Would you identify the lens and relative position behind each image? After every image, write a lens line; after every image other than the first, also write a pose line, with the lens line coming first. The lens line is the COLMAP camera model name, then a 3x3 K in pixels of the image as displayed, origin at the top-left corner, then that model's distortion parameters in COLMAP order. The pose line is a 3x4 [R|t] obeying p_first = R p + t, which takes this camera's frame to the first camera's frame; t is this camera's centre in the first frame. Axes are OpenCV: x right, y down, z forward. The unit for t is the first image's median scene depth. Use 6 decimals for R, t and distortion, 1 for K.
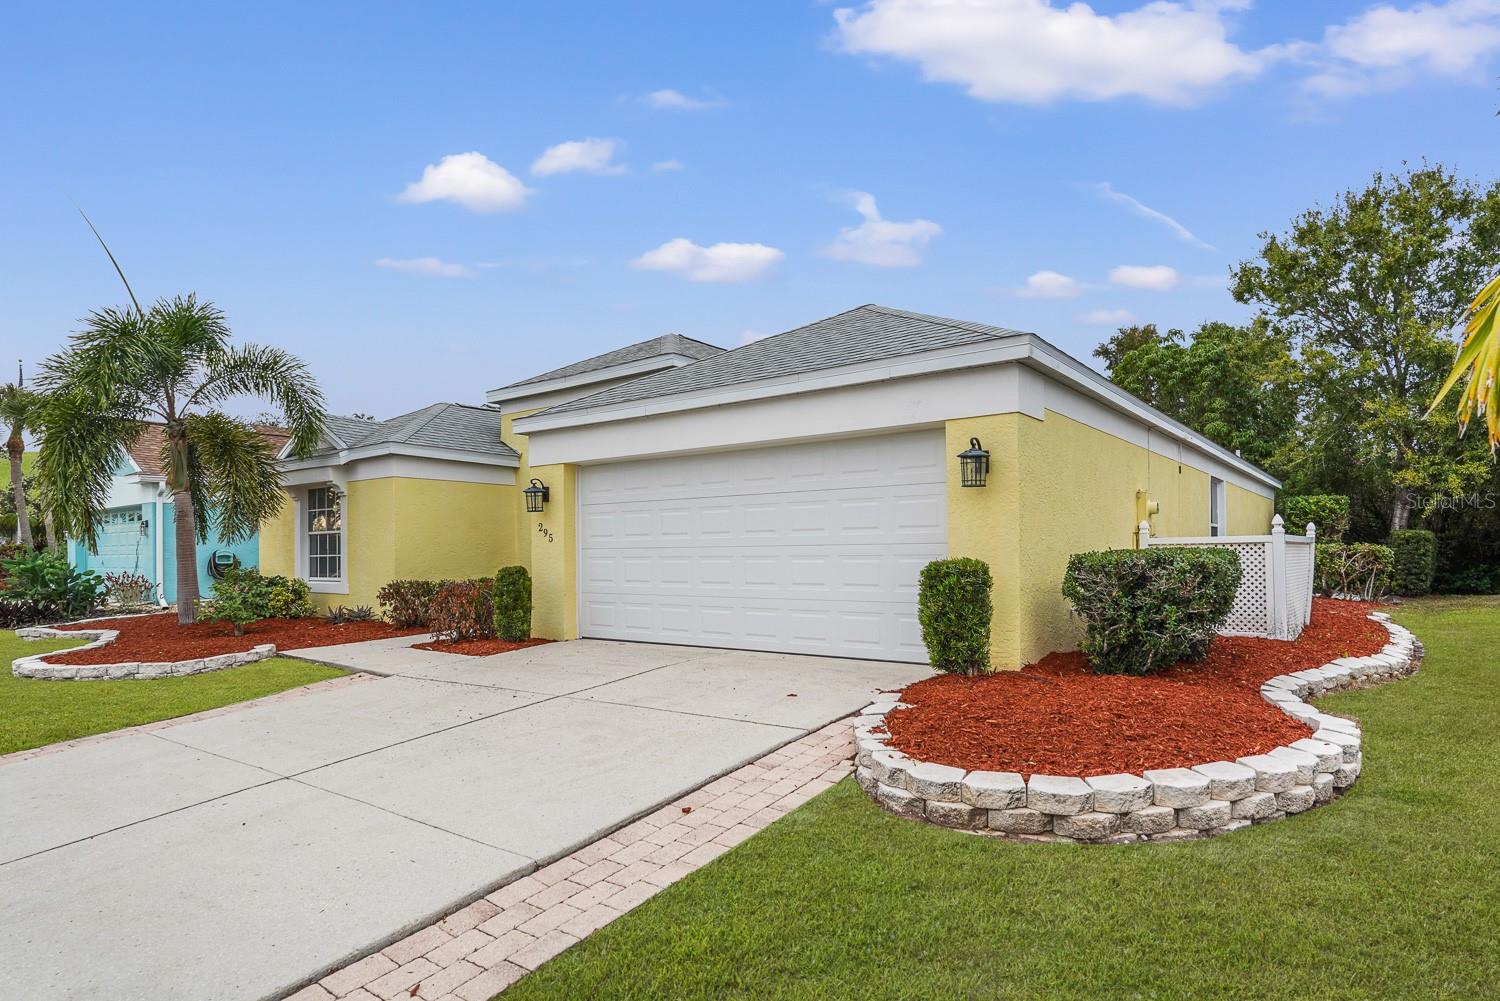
lens RADIAL K [[863.3, 0, 749.1], [0, 863.3, 551.2], [0, 0, 1]] dist [0.005219, -0.001191]
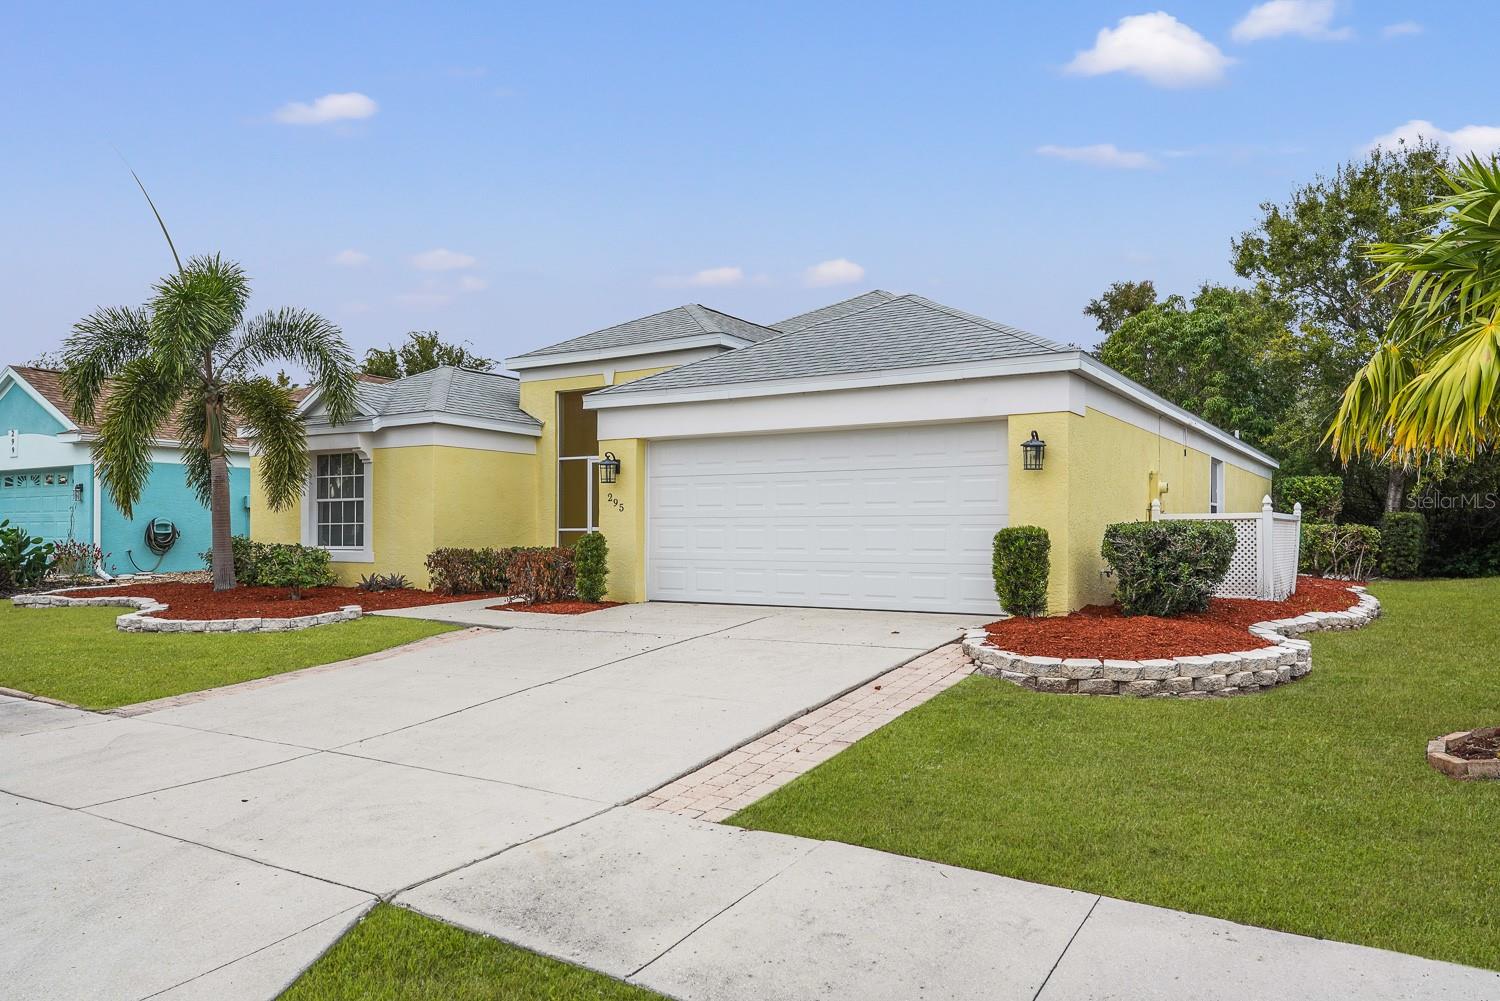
lens RADIAL K [[1100.0, 0, 745.3], [0, 1100.0, 543.4], [0, 0, 1]] dist [0.029983, -0.030077]
pose [[0.995357, 0.009592, 0.095772, -0.169159], [-0.010528, 0.999902, 0.009278, 0.011996], [-0.095673, -0.010243, 0.995360, -0.304563]]
